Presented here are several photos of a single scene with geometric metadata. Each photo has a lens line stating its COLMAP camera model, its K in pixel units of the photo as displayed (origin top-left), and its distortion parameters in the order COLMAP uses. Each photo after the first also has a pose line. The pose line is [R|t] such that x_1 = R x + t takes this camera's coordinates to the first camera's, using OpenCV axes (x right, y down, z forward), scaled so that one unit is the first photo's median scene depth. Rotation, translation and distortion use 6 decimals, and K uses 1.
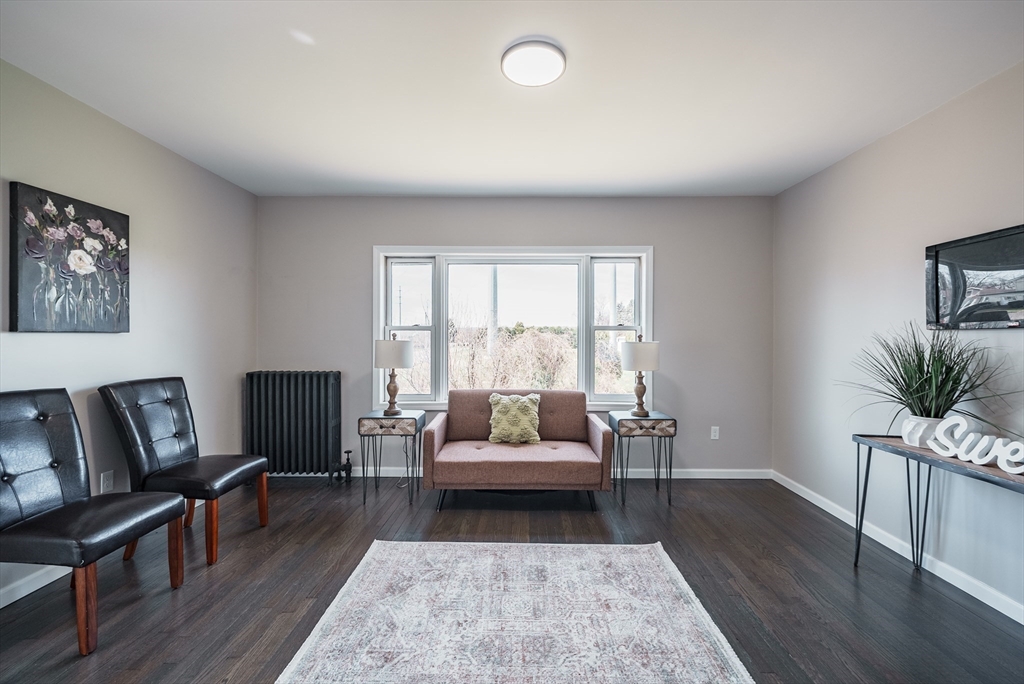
lens RADIAL K [[416.2, 0, 511.6], [0, 416.2, 338.8], [0, 0, 1]] dist [-0.000695, -0.000171]
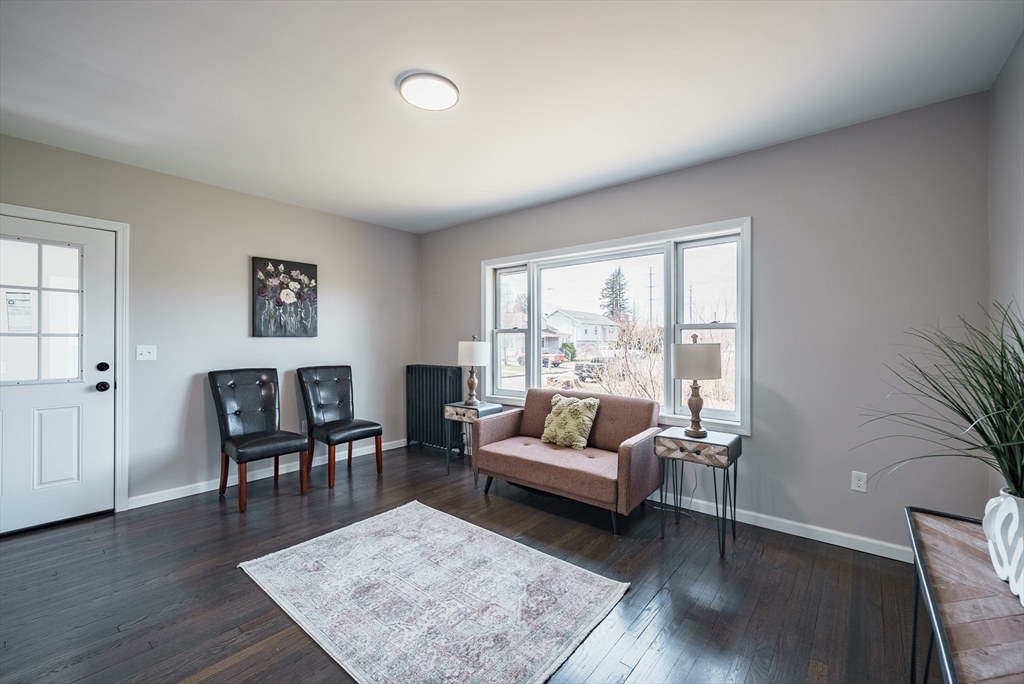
lens RADIAL K [[416.1, 0, 512.0], [0, 416.1, 342.0], [0, 0, 1]] dist [-0.002560, -0.000273]
pose [[0.781548, 0.000586, -0.623845, 0.556273], [0.001731, 0.999994, 0.003107, 0.001389], [0.623842, -0.003508, 0.781542, 0.163633]]
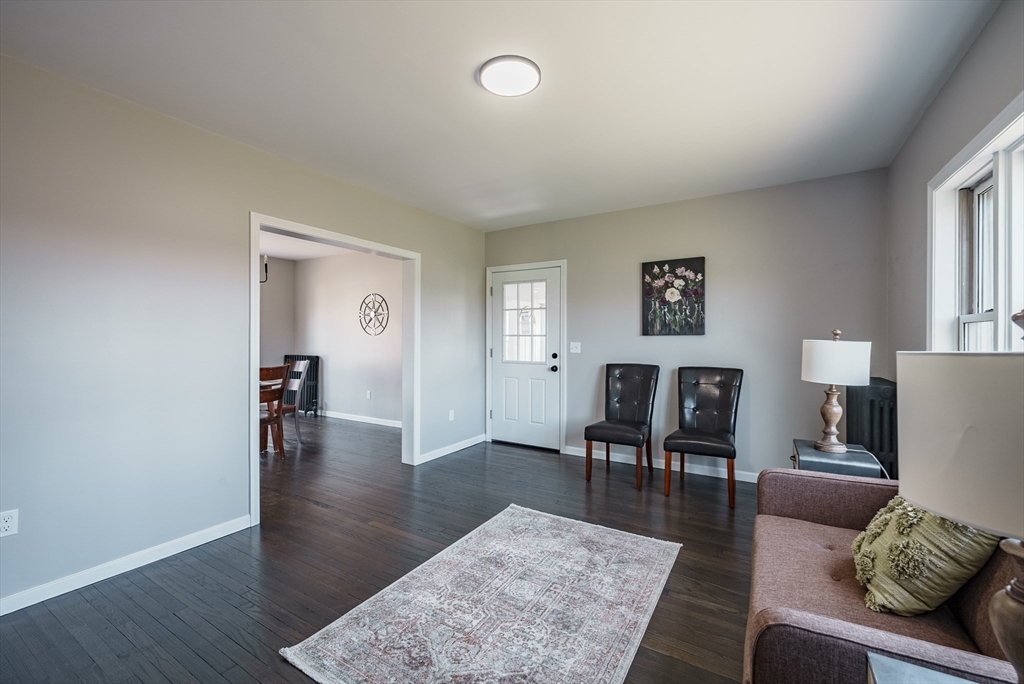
lens RADIAL K [[421.1, 0, 514.3], [0, 421.1, 337.4], [0, 0, 1]] dist [0.001337, -0.000070]
pose [[-0.505590, -0.004946, -0.862760, 0.591485], [-0.000072, 0.999984, -0.005691, 0.002662], [0.862774, -0.002815, -0.505582, 0.946536]]
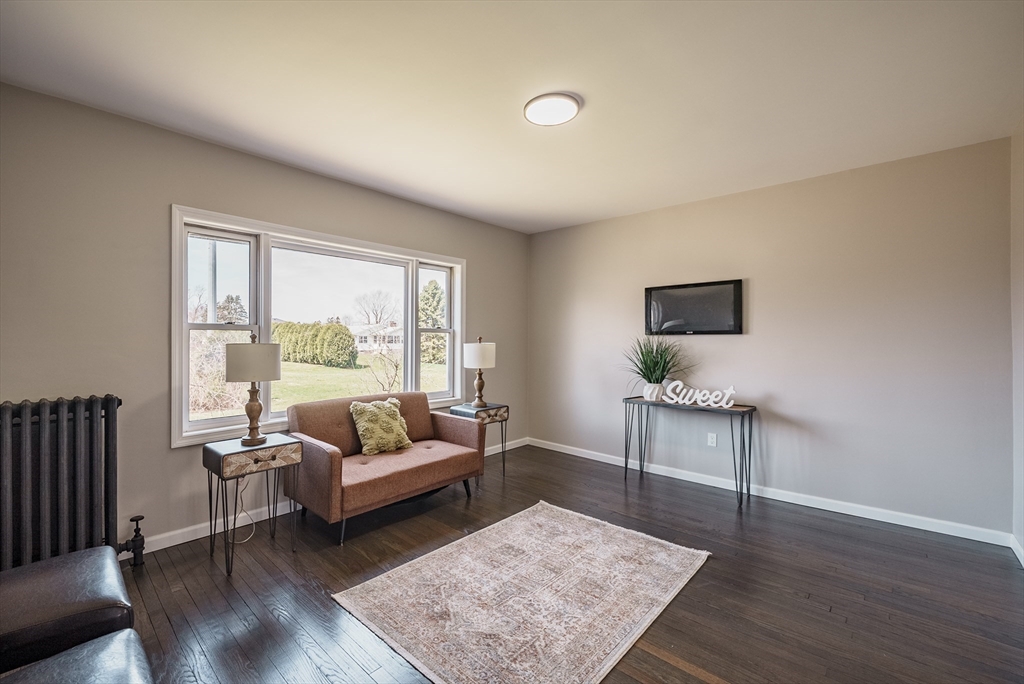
lens RADIAL K [[433.3, 0, 474.5], [0, 433.3, 339.8], [0, 0, 1]] dist [0.002828, 0.000053]
pose [[0.688023, -0.002586, 0.725684, -0.603497], [0.002299, 0.999996, 0.001384, -0.004135], [-0.725685, 0.000716, 0.688026, 0.188520]]
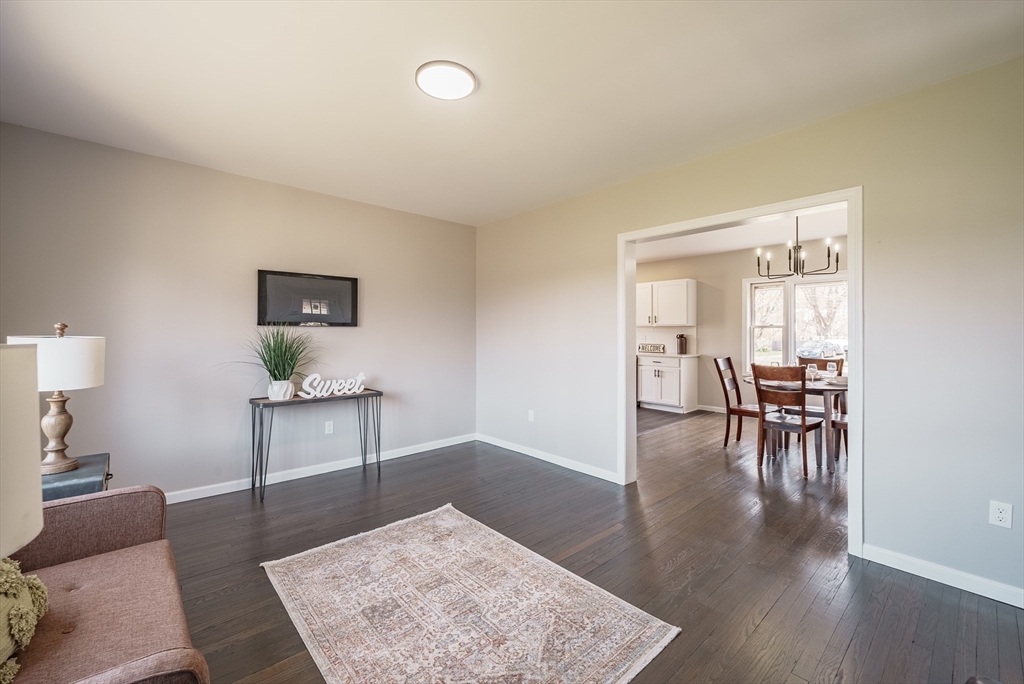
lens RADIAL K [[425.3, 0, 511.8], [0, 425.3, 326.4], [0, 0, 1]] dist [0.001742, -0.000082]
pose [[-0.678119, 0.005633, 0.734931, -0.538220], [-0.003887, 0.999929, -0.011251, -0.003451], [-0.734942, -0.010486, -0.678049, 0.988100]]
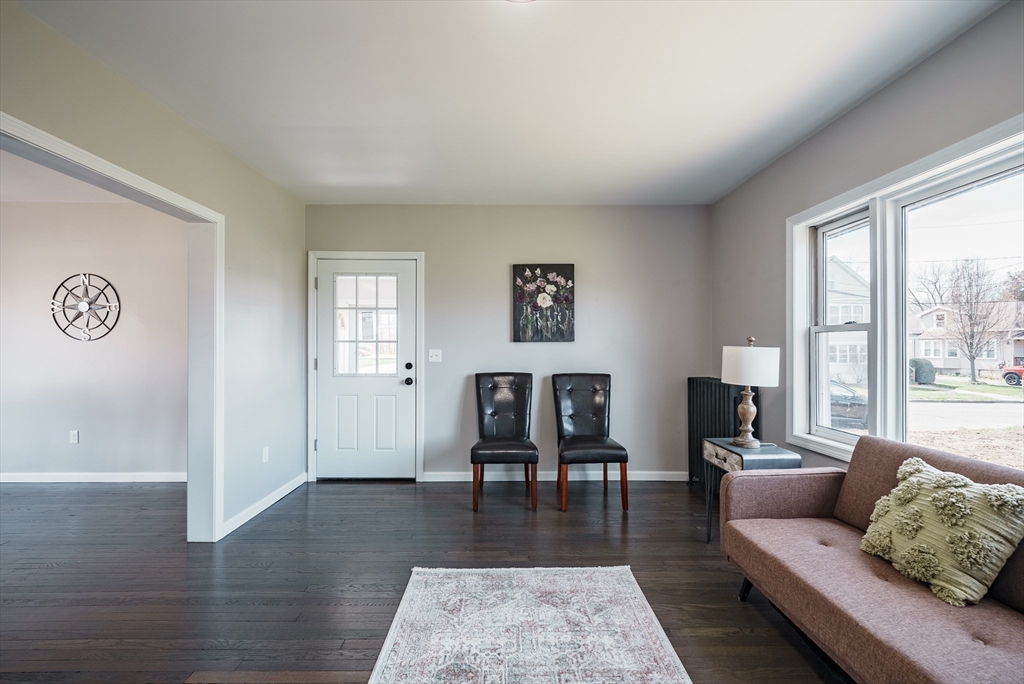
lens RADIAL K [[416.5, 0, 510.4], [0, 416.5, 344.2], [0, 0, 1]] dist [-0.000160, -0.000262]
pose [[0.027578, -0.005876, -0.999602, 0.470120], [0.002234, 0.999981, -0.005816, 0.002935], [0.999617, -0.002072, 0.027591, 0.584055]]
